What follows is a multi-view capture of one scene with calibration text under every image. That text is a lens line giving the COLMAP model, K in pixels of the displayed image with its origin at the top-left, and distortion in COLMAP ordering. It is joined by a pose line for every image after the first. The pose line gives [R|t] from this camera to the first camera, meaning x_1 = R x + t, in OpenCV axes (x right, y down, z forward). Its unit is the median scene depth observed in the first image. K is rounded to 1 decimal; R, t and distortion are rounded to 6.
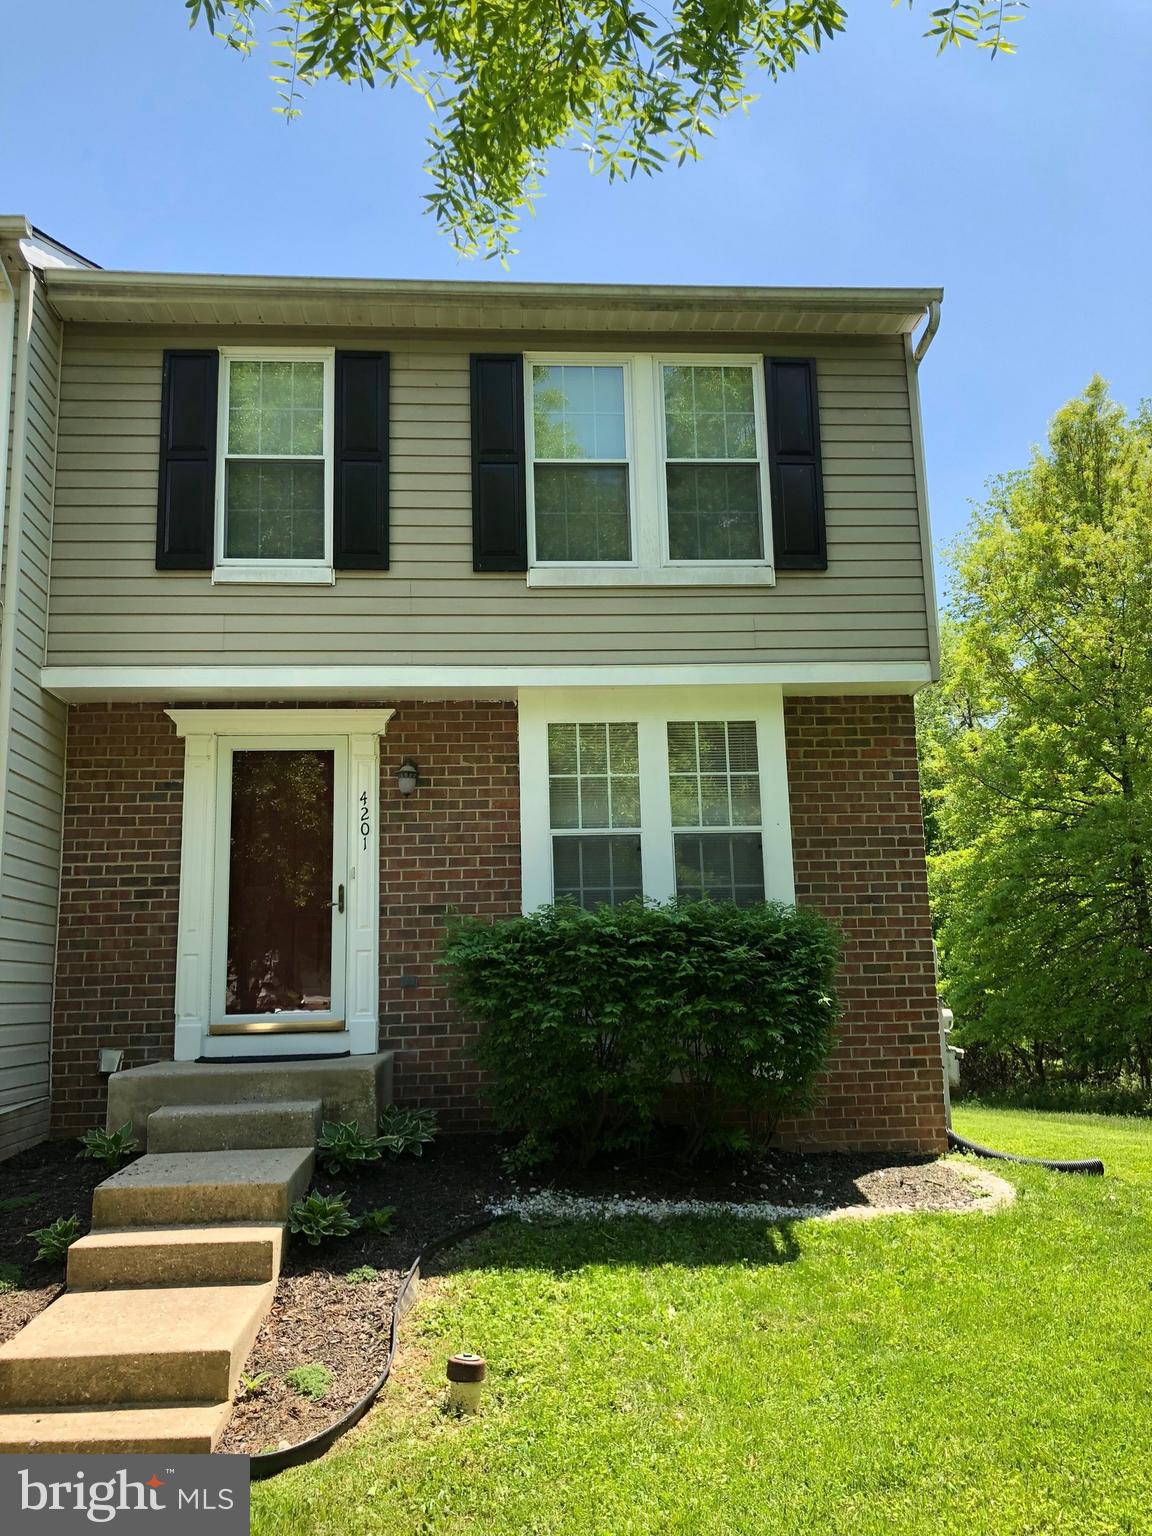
lens RADIAL K [[1263.2, 0, 573.8], [0, 1263.2, 735.6], [0, 0, 1]] dist [0.080650, -0.011926]
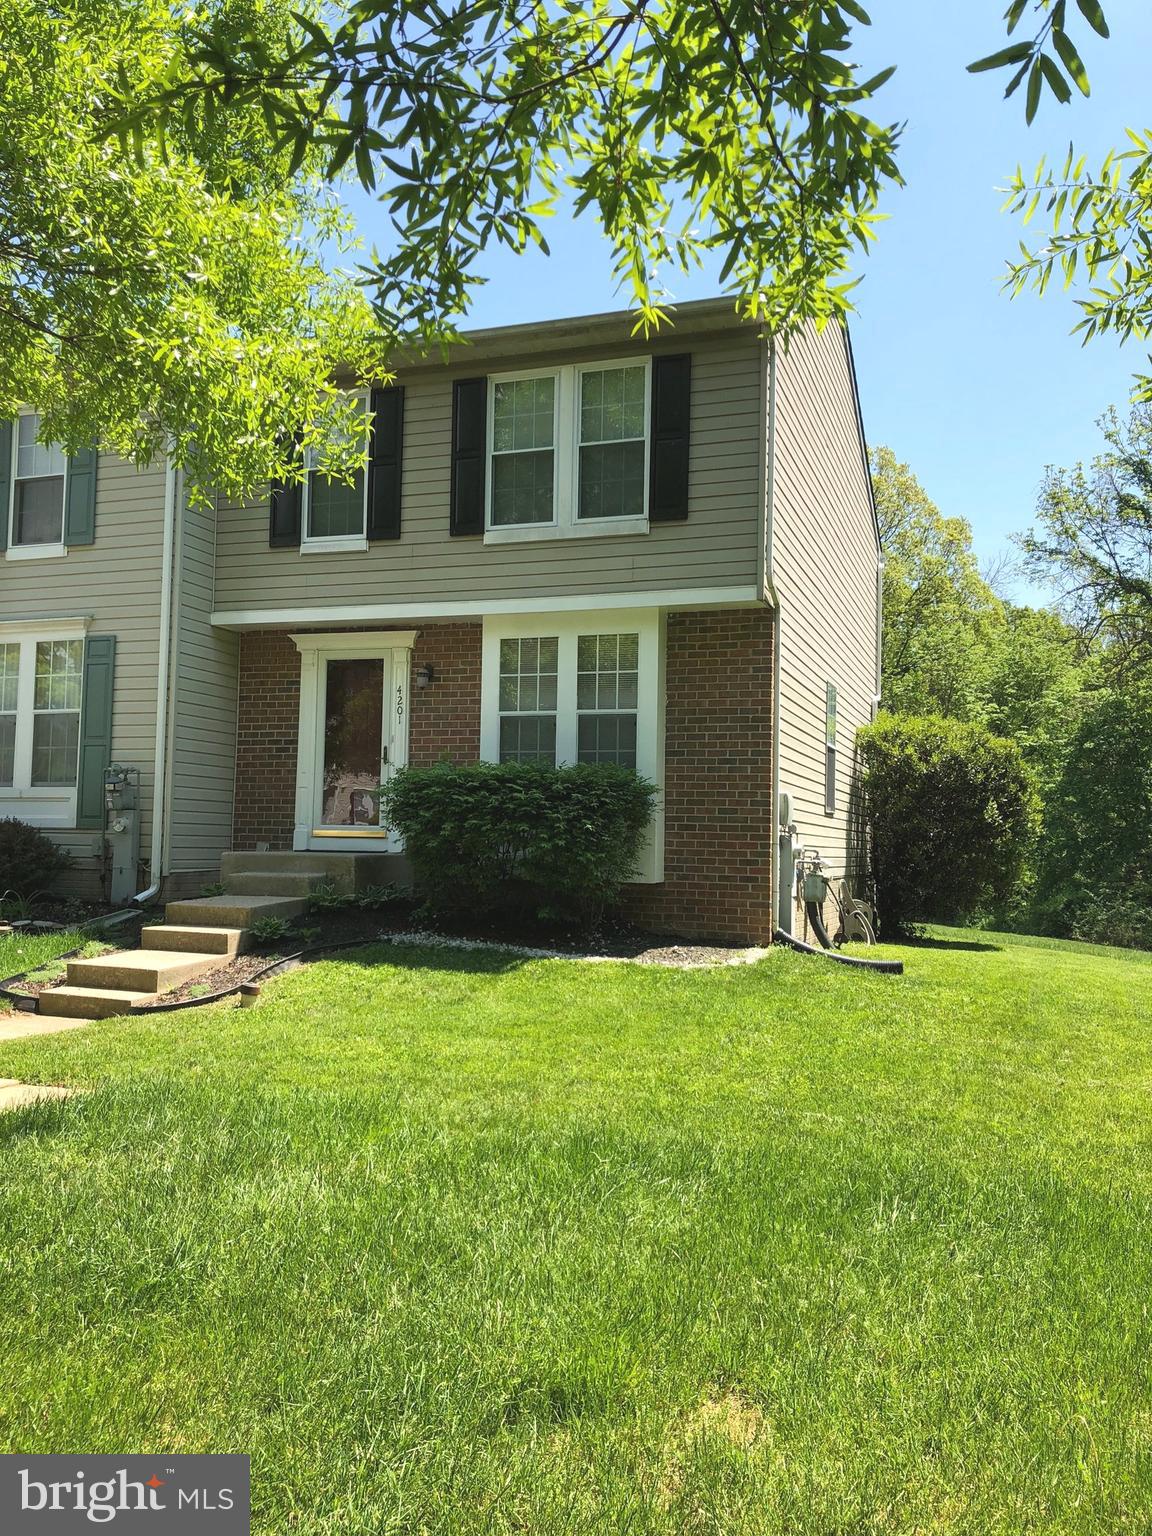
lens RADIAL K [[1263.2, 0, 573.8], [0, 1263.2, 735.6], [0, 0, 1]] dist [0.080650, -0.011926]
pose [[0.912394, 0.009214, -0.409210, 0.651900], [0.037606, 0.993631, 0.106222, -0.050109], [0.407583, -0.112305, 0.906236, -0.300131]]
